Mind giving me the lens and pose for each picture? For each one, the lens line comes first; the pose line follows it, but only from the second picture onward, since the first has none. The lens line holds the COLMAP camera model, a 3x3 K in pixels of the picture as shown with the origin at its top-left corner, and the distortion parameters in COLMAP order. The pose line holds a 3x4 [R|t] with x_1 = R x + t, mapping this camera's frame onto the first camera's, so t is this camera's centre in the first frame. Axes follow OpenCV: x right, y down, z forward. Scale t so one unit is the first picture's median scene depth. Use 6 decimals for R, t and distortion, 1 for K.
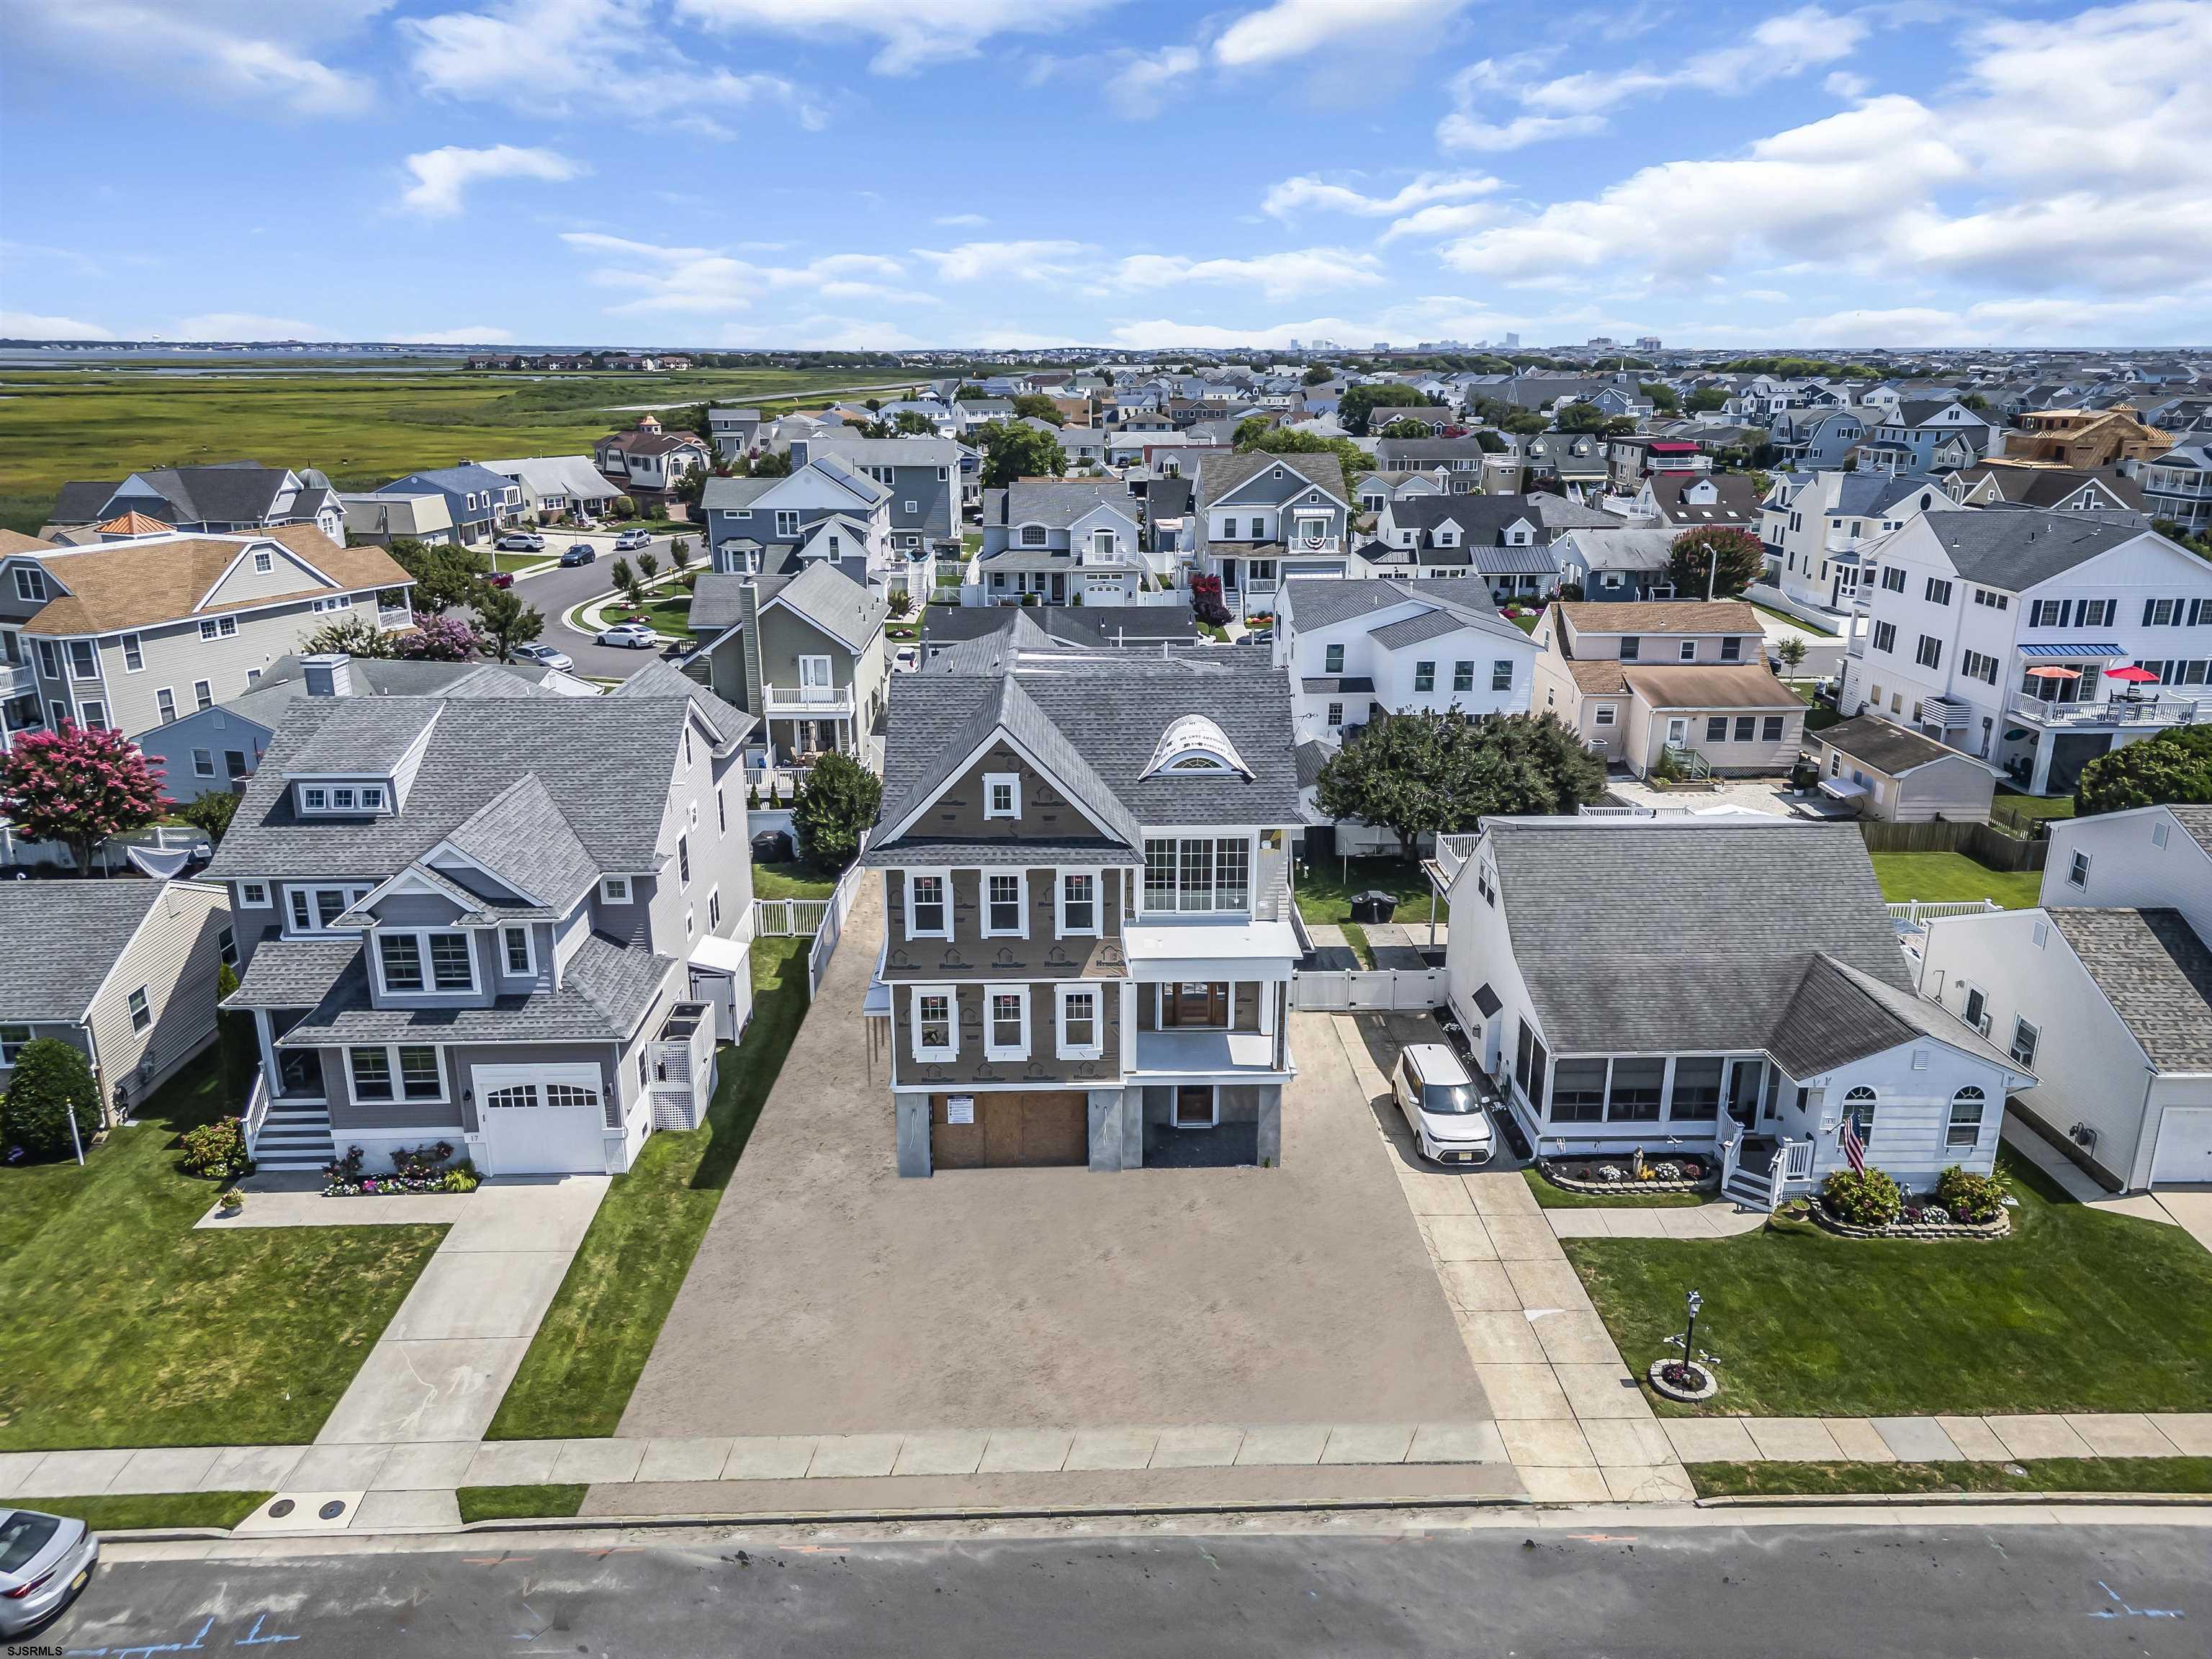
lens RADIAL K [[1538.0, 0, 1106.0], [0, 1538.0, 829.5], [0, 0, 1]] dist [0.081647, -0.088831]
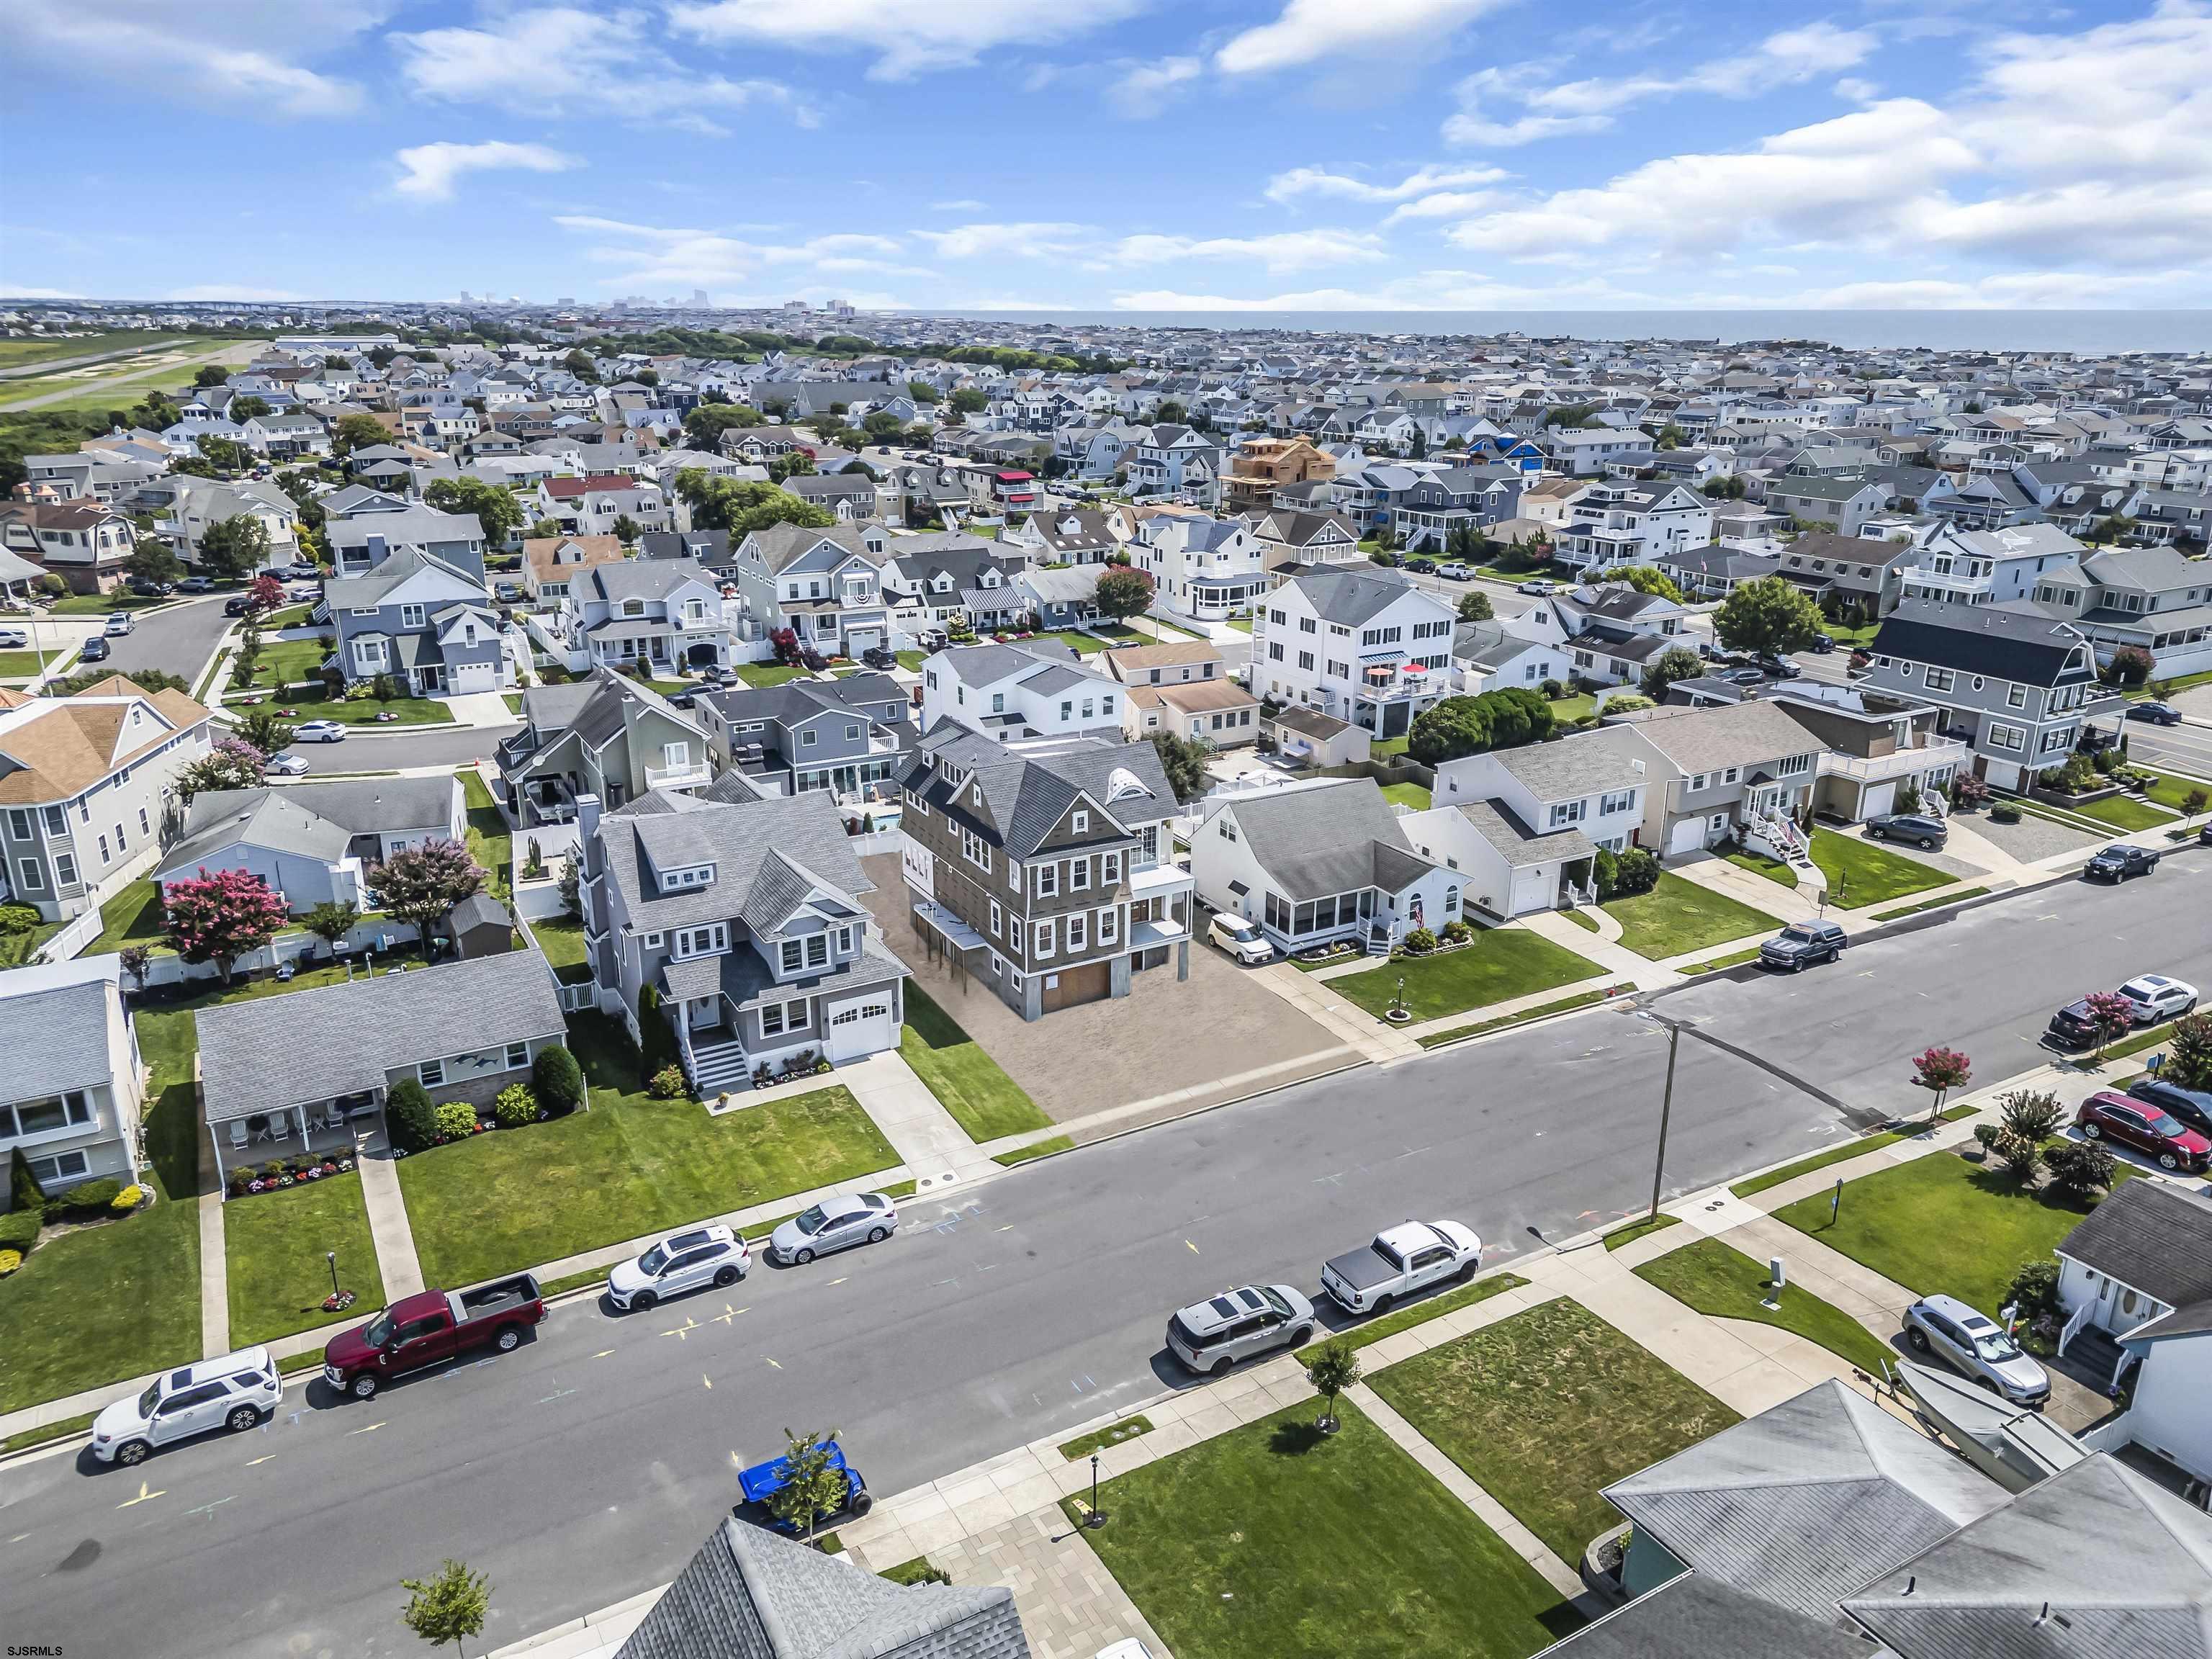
lens RADIAL K [[1538.0, 0, 1106.0], [0, 1538.0, 829.5], [0, 0, 1]] dist [0.081647, -0.088831]
pose [[0.883456, -0.145812, 0.445246, -0.832691], [0.134317, 0.989271, 0.057461, -0.109565], [-0.448847, 0.009040, 0.893563, -0.754574]]
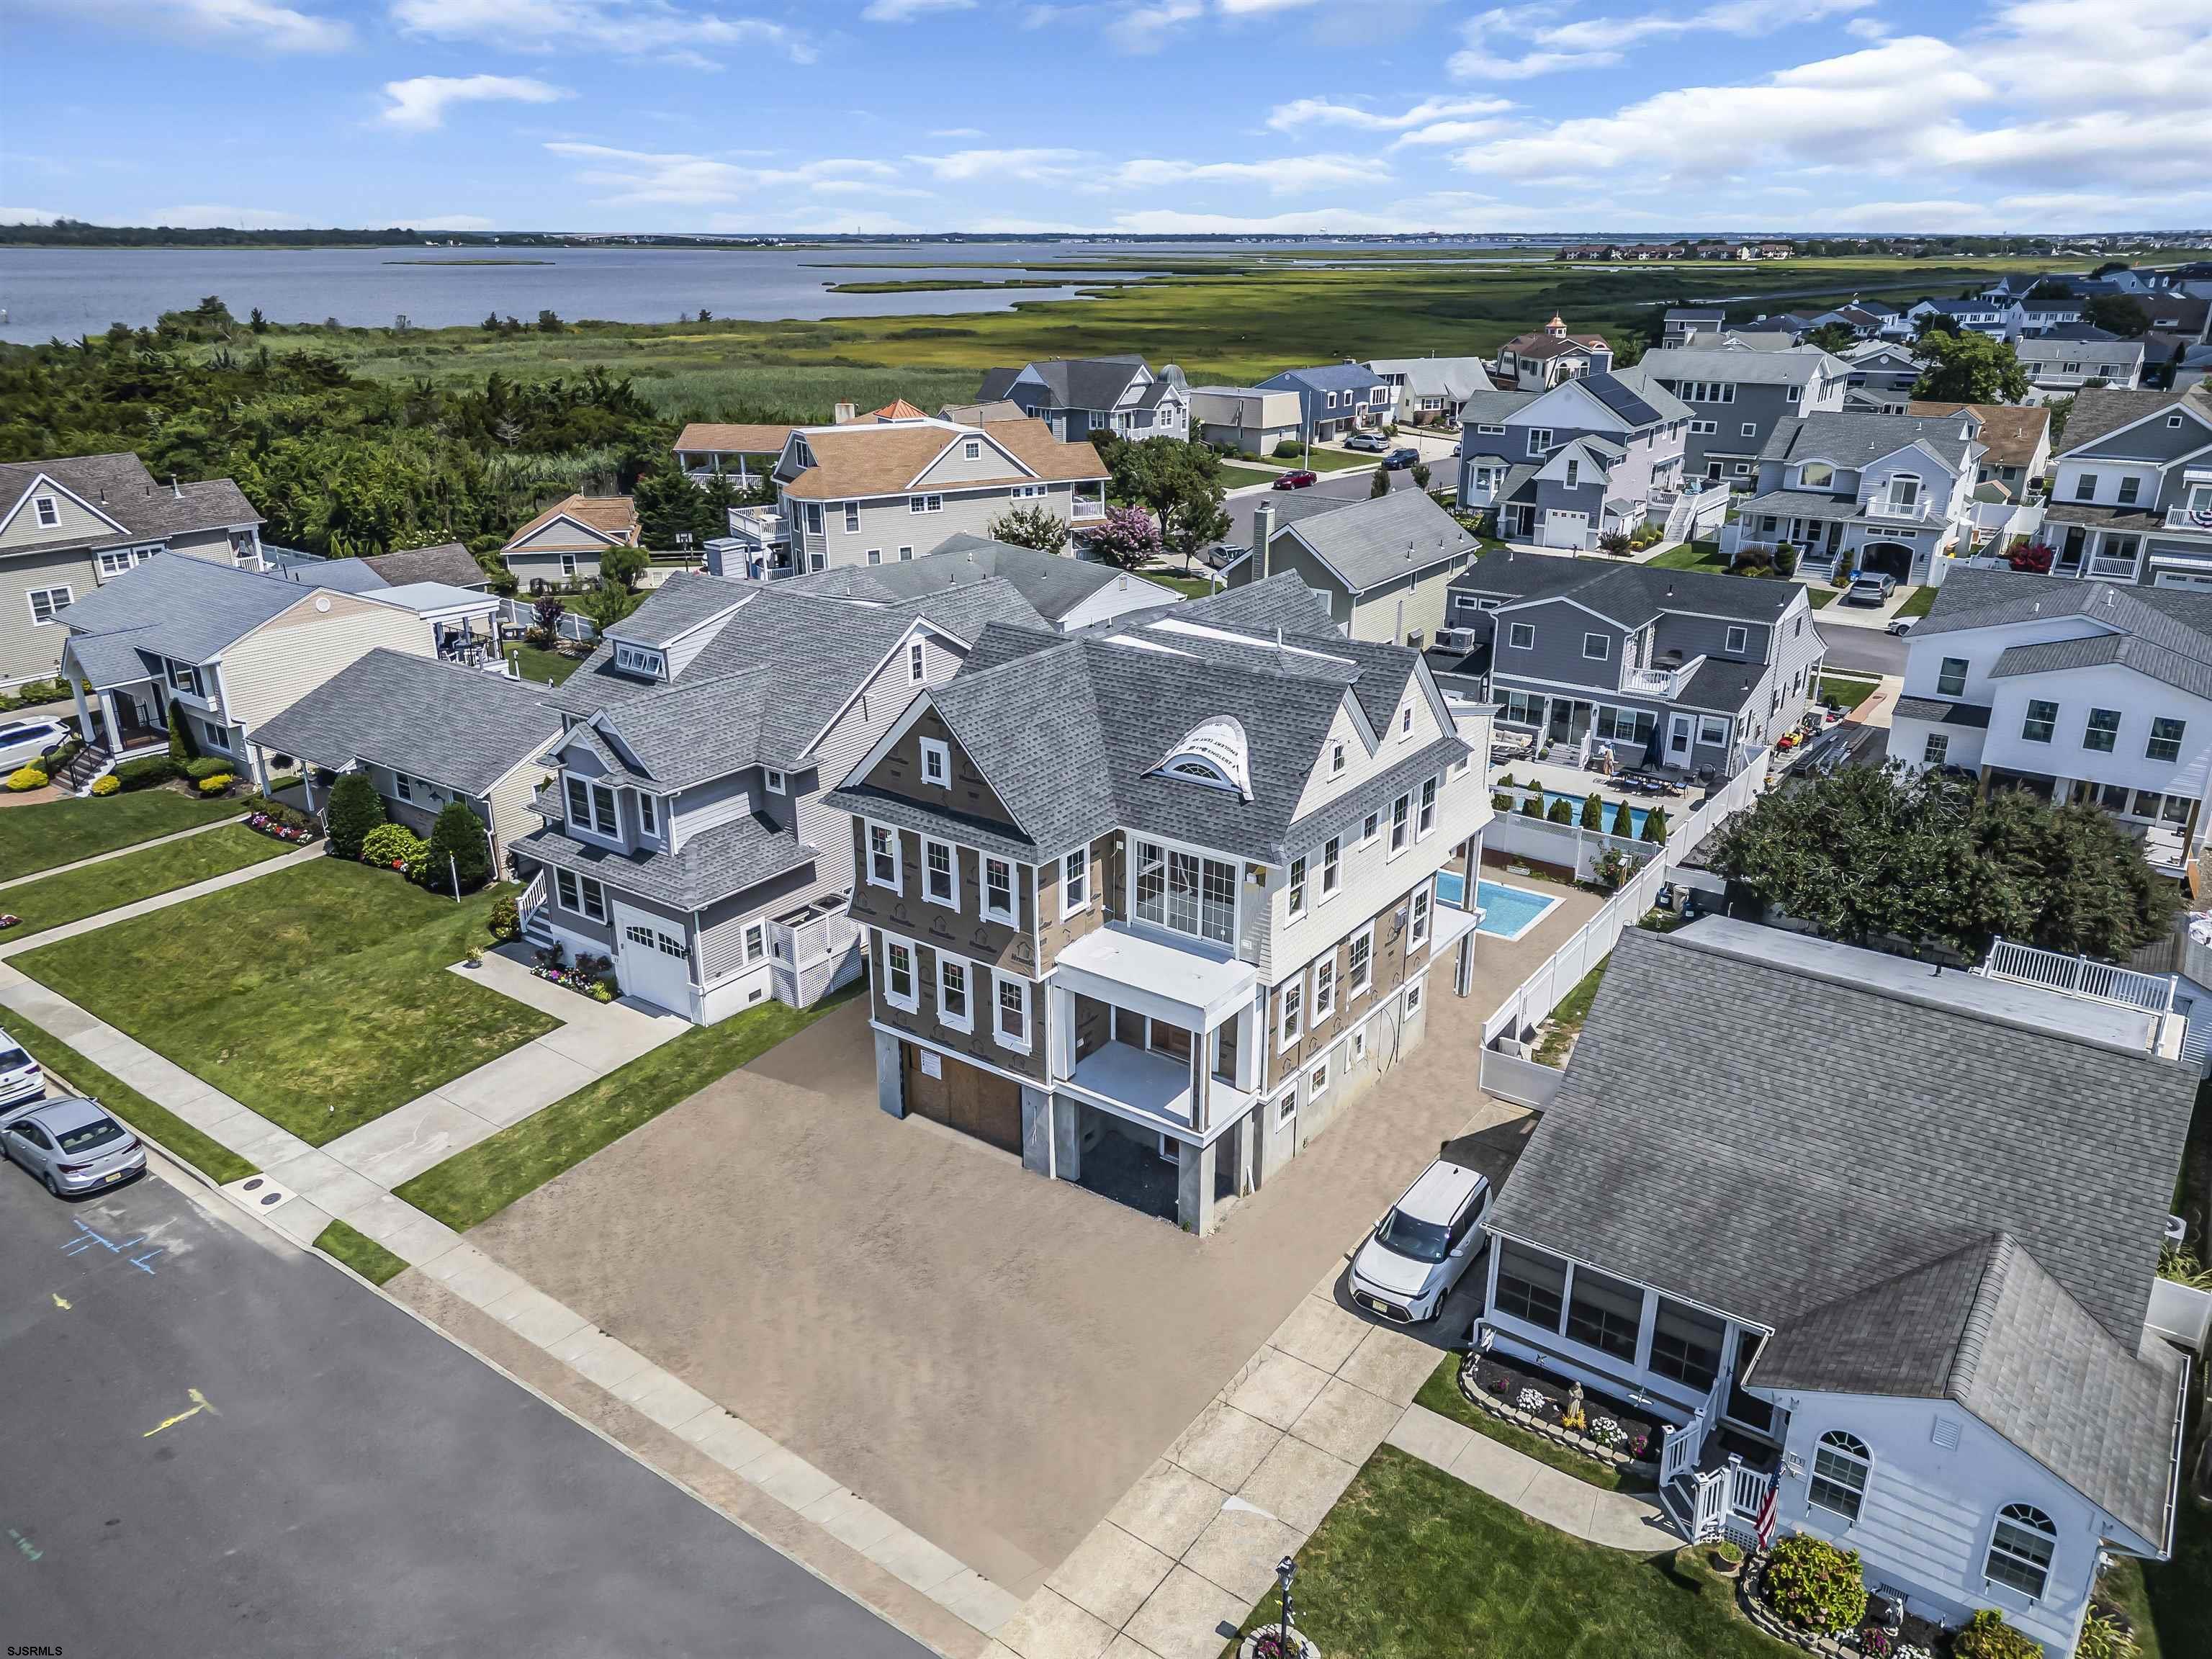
lens RADIAL K [[1538.0, 0, 1106.0], [0, 1538.0, 829.5], [0, 0, 1]] dist [0.081647, -0.088831]
pose [[0.792191, 0.217342, -0.570259, 0.502129], [-0.180364, 0.976073, 0.121451, -0.102017], [0.583011, 0.006642, 0.812437, 0.236534]]
